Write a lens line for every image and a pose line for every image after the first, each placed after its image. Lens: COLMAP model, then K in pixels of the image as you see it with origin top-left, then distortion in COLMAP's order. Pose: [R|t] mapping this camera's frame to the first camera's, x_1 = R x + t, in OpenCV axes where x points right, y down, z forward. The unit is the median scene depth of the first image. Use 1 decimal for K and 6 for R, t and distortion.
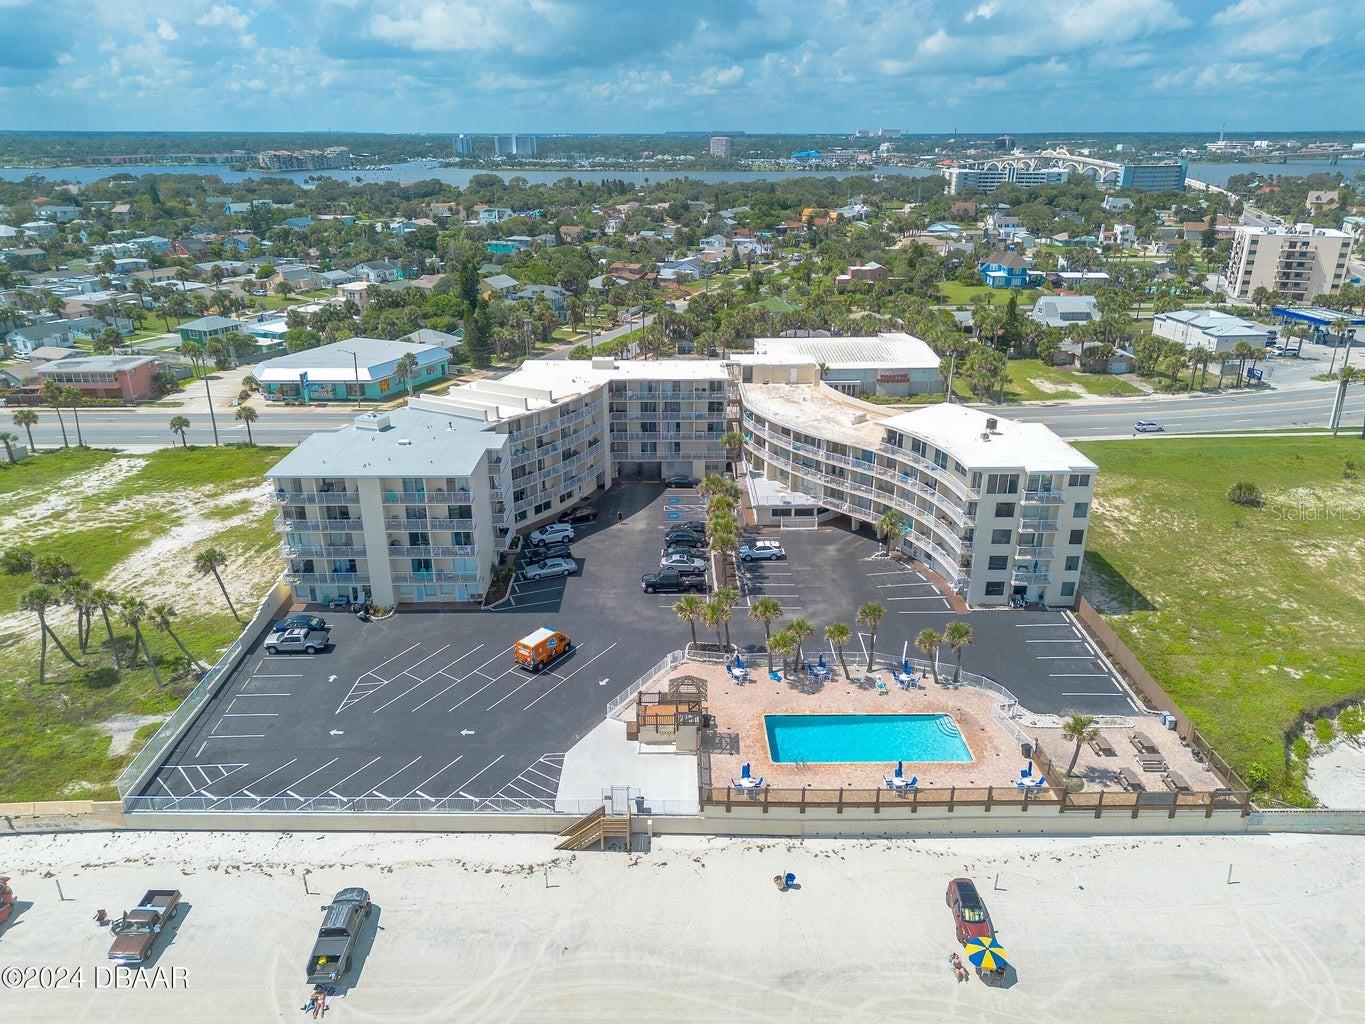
lens RADIAL K [[966.0, 0, 681.4], [0, 966.0, 514.4], [0, 0, 1]] dist [0.075127, -0.071040]
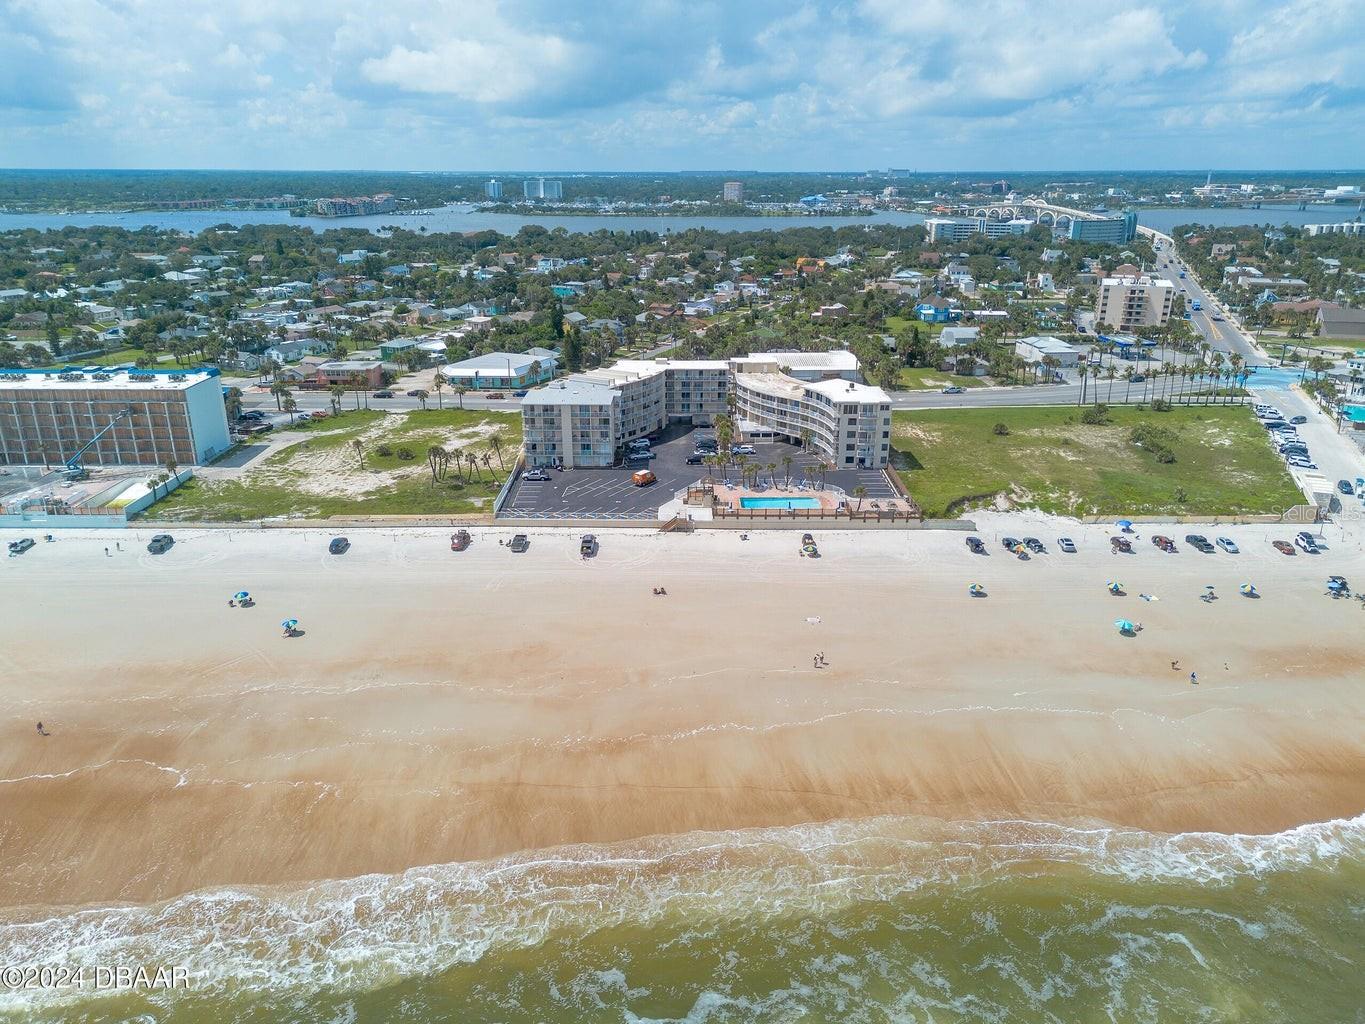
lens RADIAL K [[966.0, 0, 680.7], [0, 966.0, 544.9], [0, 0, 1]] dist [0.075127, -0.071040]
pose [[0.999893, 0.006070, -0.013330, -0.015831], [-0.006130, 0.999971, -0.004482, 0.187533], [0.013303, 0.004564, 0.999901, -0.780658]]
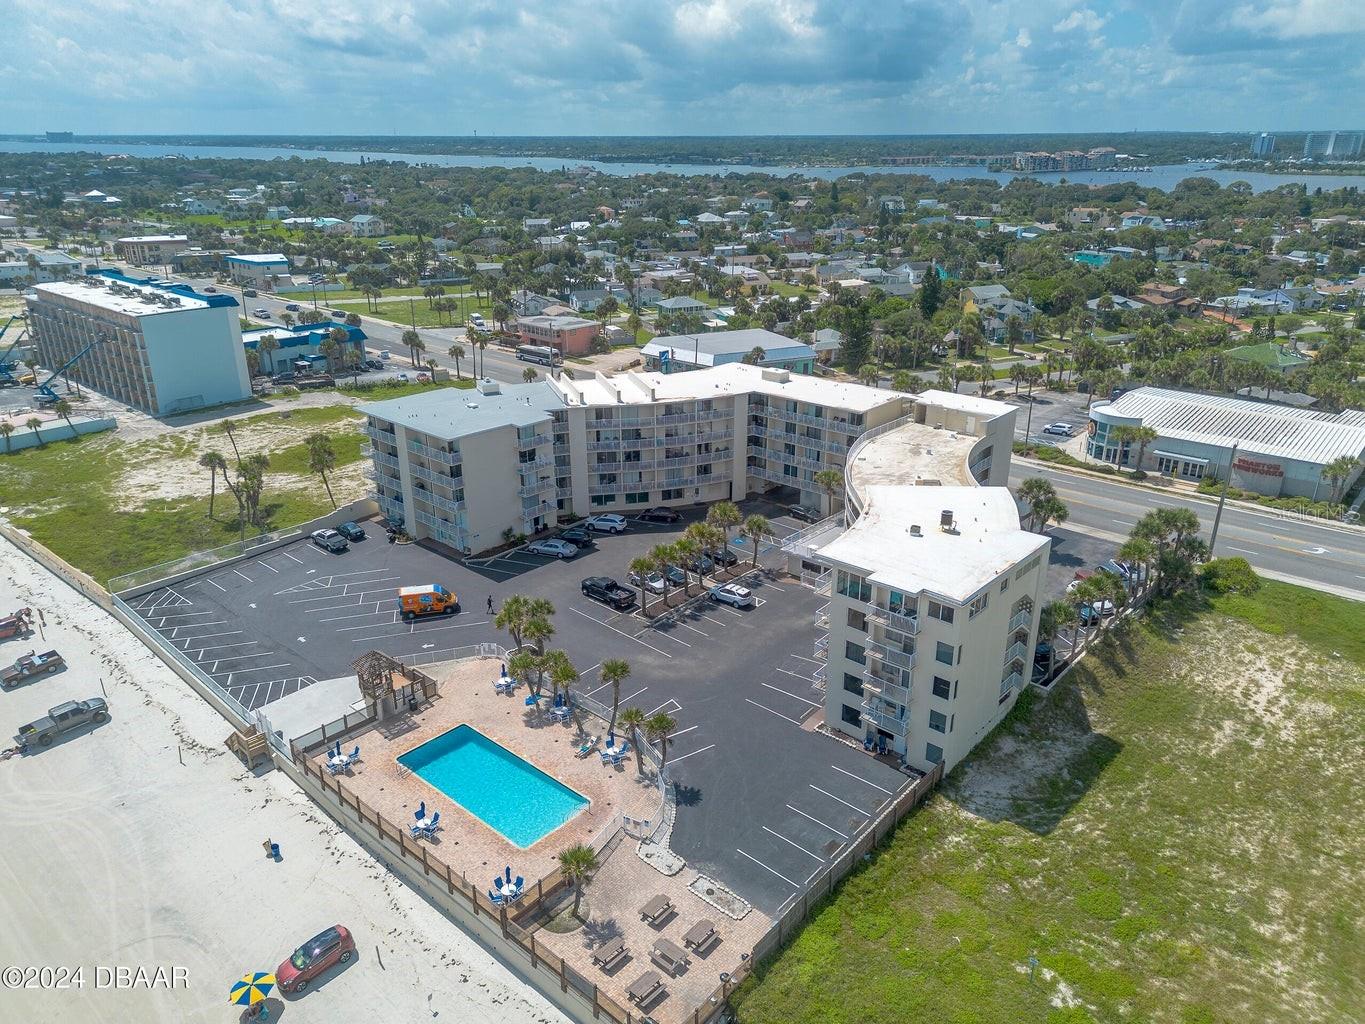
lens RADIAL K [[966.0, 0, 682.5], [0, 966.0, 511.0], [0, 0, 1]] dist [0.075127, -0.071040]
pose [[0.731562, 0.244848, -0.636292, 0.461573], [-0.247235, 0.965033, 0.087096, -0.080296], [0.635368, 0.093597, 0.766516, 0.199699]]
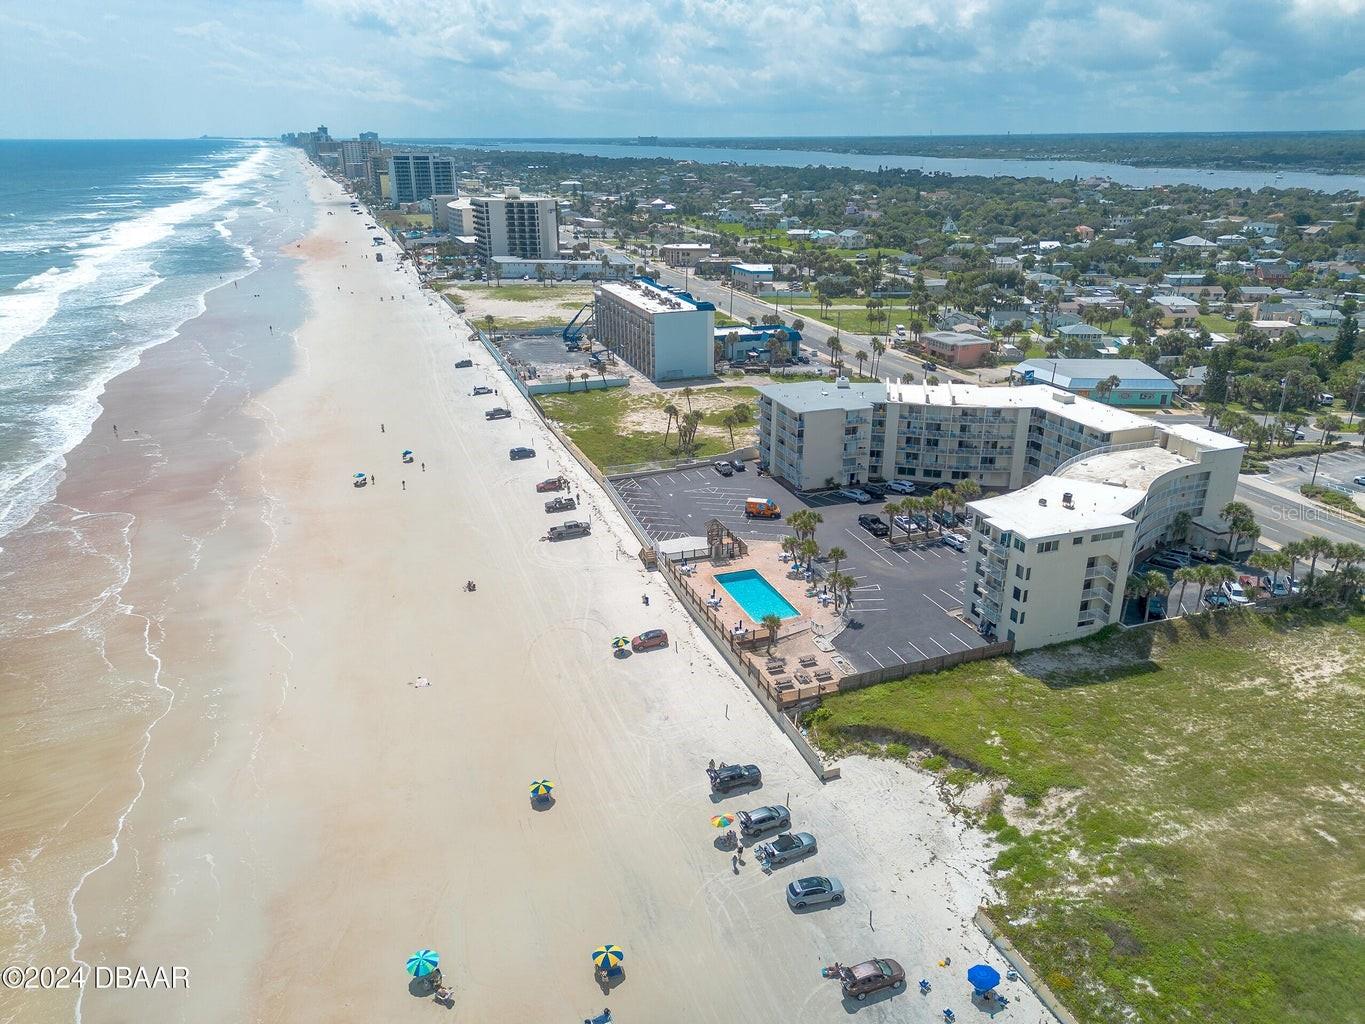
lens RADIAL K [[966.0, 0, 671.9], [0, 966.0, 523.0], [0, 0, 1]] dist [0.075127, -0.071040]
pose [[0.304722, 0.351501, -0.885207, 0.859339], [-0.342202, 0.907753, 0.242655, -0.131880], [0.888843, 0.228978, 0.396897, 0.090573]]
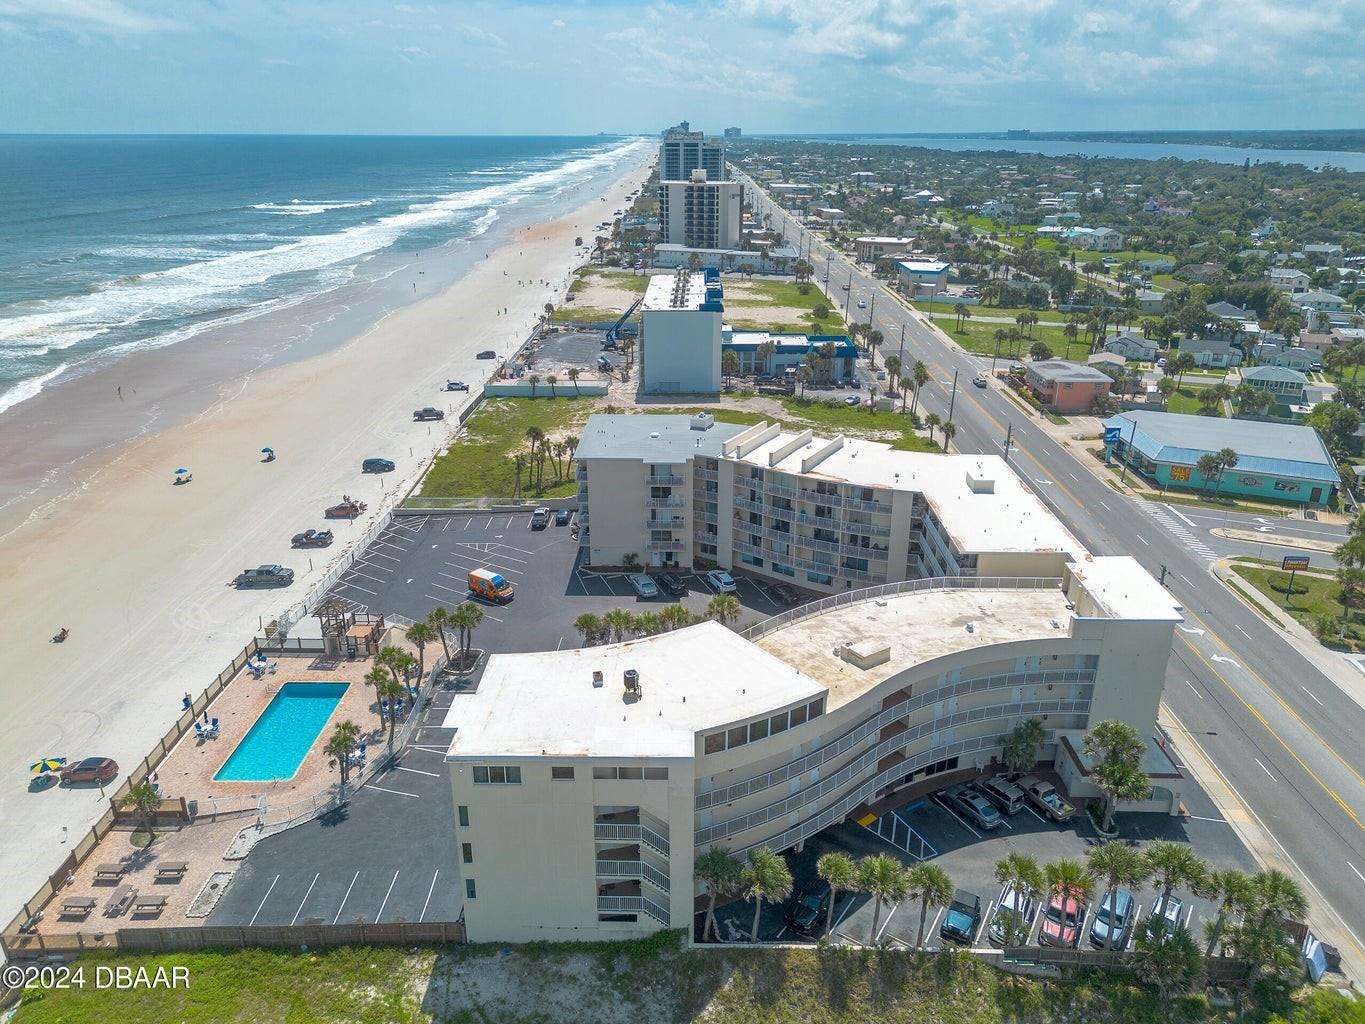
lens RADIAL K [[966.0, 0, 673.4], [0, 966.0, 516.0], [0, 0, 1]] dist [0.075127, -0.071040]
pose [[-0.041856, 0.366899, -0.929319, 0.613281], [-0.362940, 0.861011, 0.356278, -0.297295], [0.930872, 0.352199, 0.097124, 0.655493]]
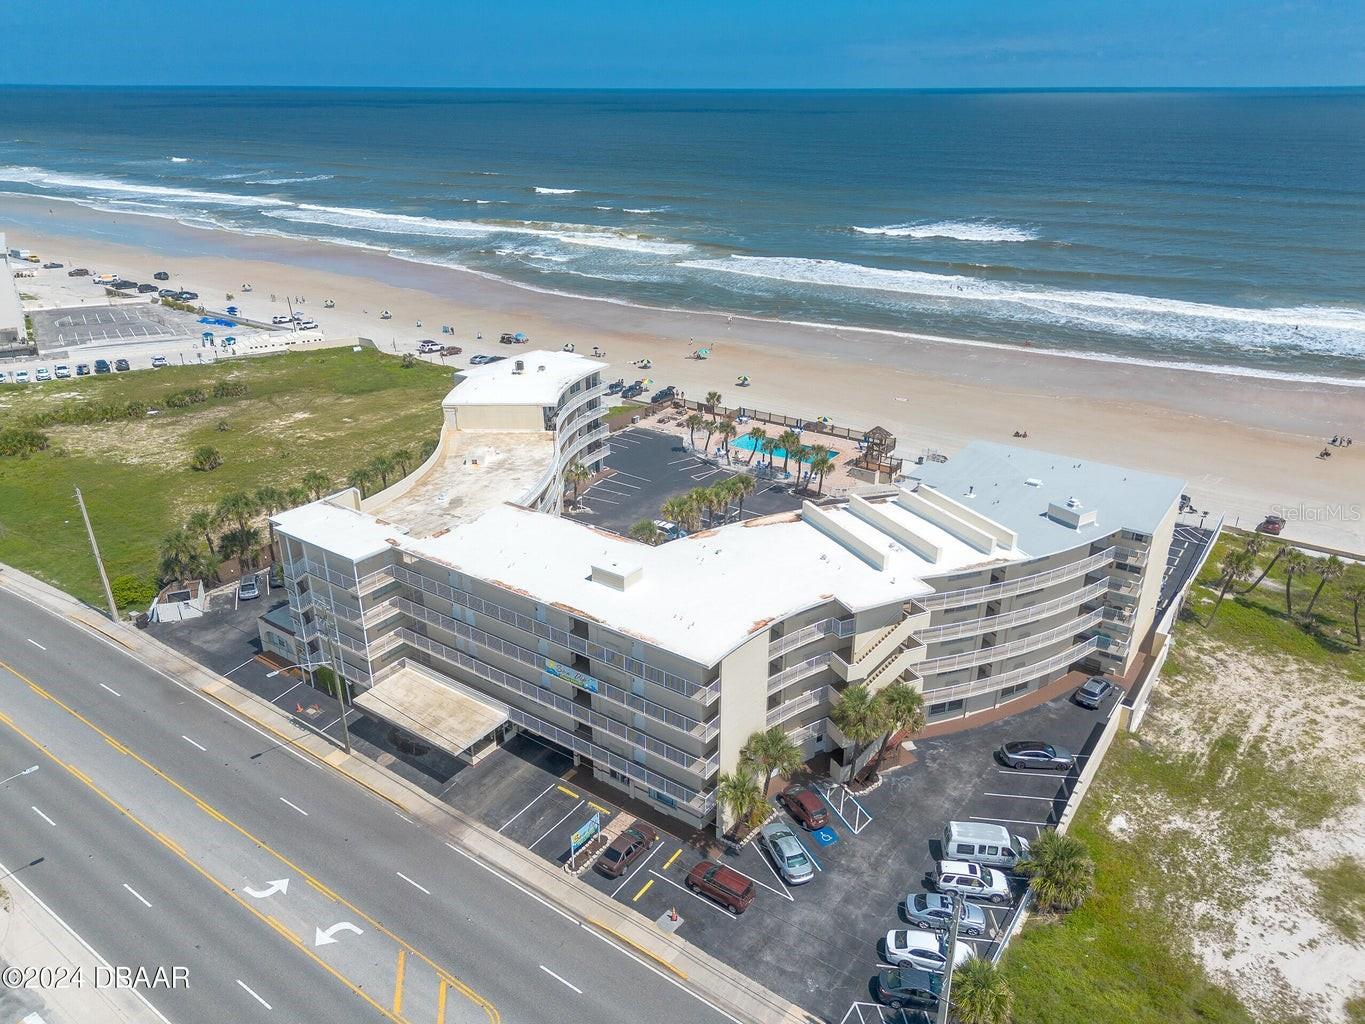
lens RADIAL K [[966.0, 0, 689.0], [0, 966.0, 508.3], [0, 0, 1]] dist [0.075127, -0.071040]
pose [[-0.809619, -0.231513, 0.539369, -0.354138], [0.215786, 0.737174, 0.640321, -0.468061], [-0.545852, 0.634804, -0.546872, 1.149491]]
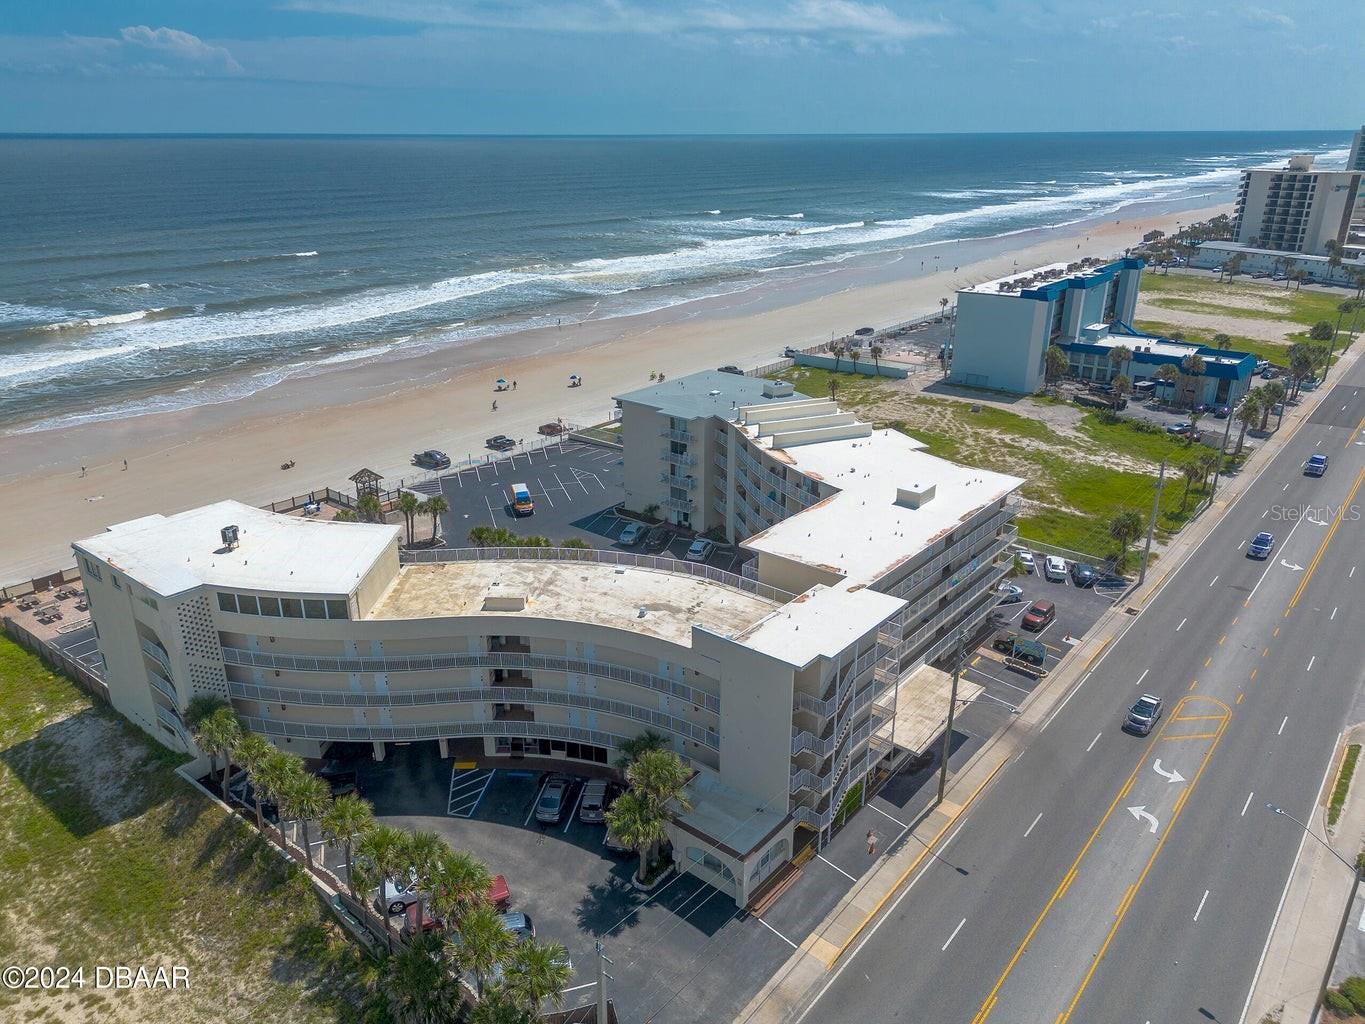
lens RADIAL K [[966.0, 0, 676.0], [0, 966.0, 517.8], [0, 0, 1]] dist [0.075127, -0.071040]
pose [[-0.646416, 0.282659, -0.708696, 0.431849], [-0.276965, 0.778559, 0.563149, -0.419868], [0.710941, 0.560312, -0.424986, 1.079924]]
